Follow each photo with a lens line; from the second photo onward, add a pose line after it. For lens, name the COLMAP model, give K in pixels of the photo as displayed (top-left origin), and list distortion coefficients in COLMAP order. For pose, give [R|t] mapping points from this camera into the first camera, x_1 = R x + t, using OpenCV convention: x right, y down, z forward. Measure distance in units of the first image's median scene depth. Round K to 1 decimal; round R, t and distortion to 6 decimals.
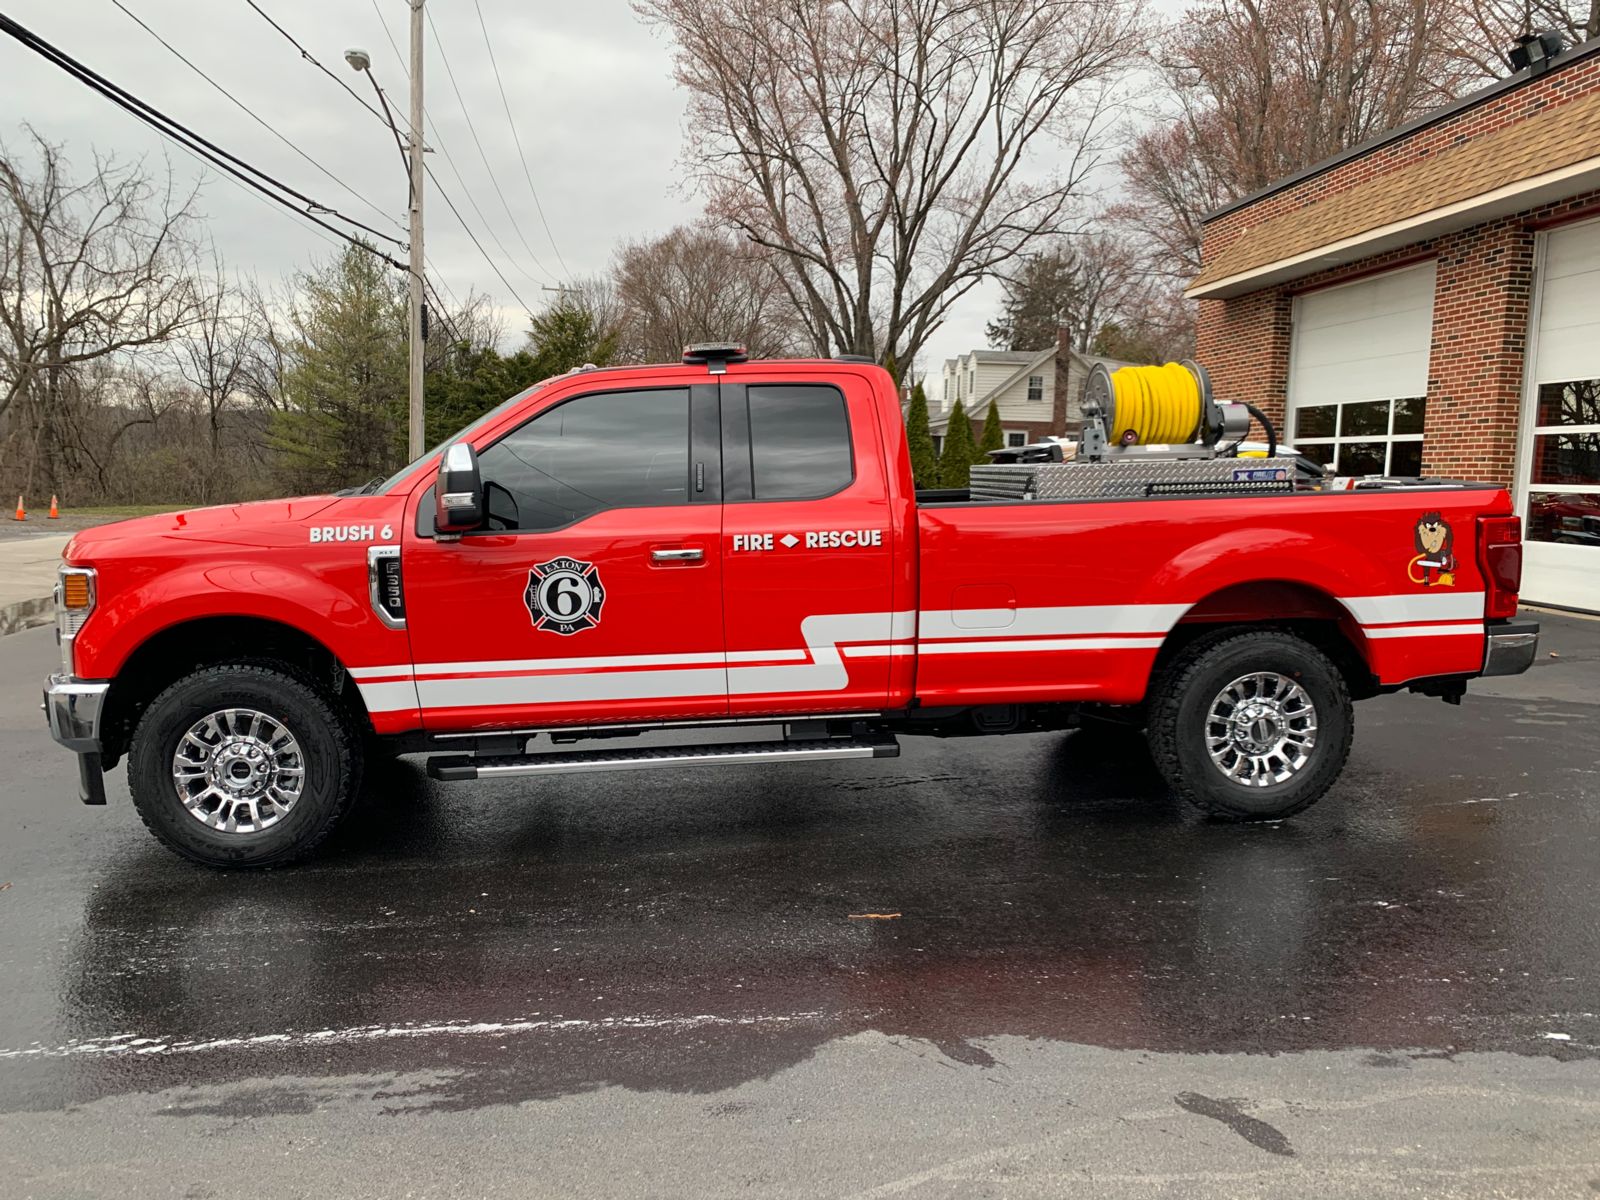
lens RADIAL K [[1249.3, 0, 800.0], [0, 1249.3, 600.0], [0, 0, 1]] dist [0.027566, -0.027677]
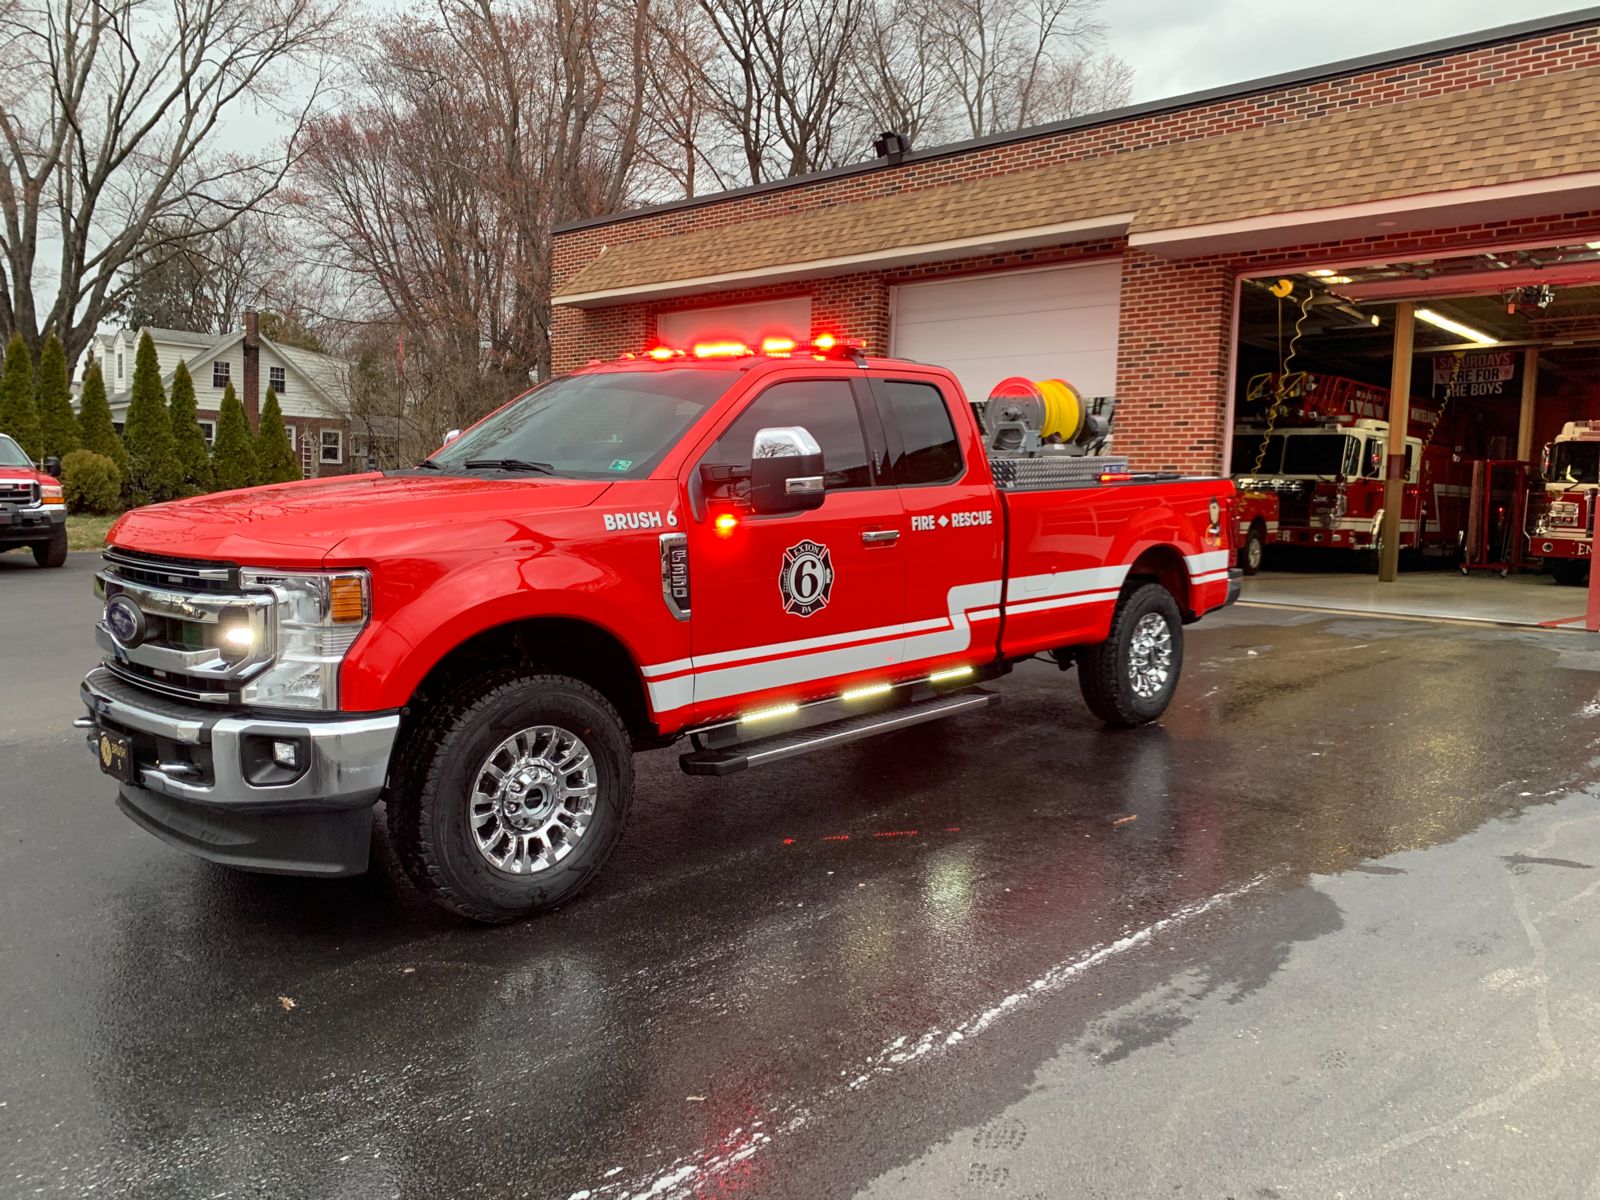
lens RADIAL K [[1249.3, 0, 800.0], [0, 1249.3, 600.0], [0, 0, 1]] dist [0.027566, -0.027677]
pose [[0.753683, -0.056277, 0.654824, -0.857441], [0.055297, 0.998224, 0.022145, -0.008559], [-0.654907, 0.019520, 0.755457, 0.232798]]
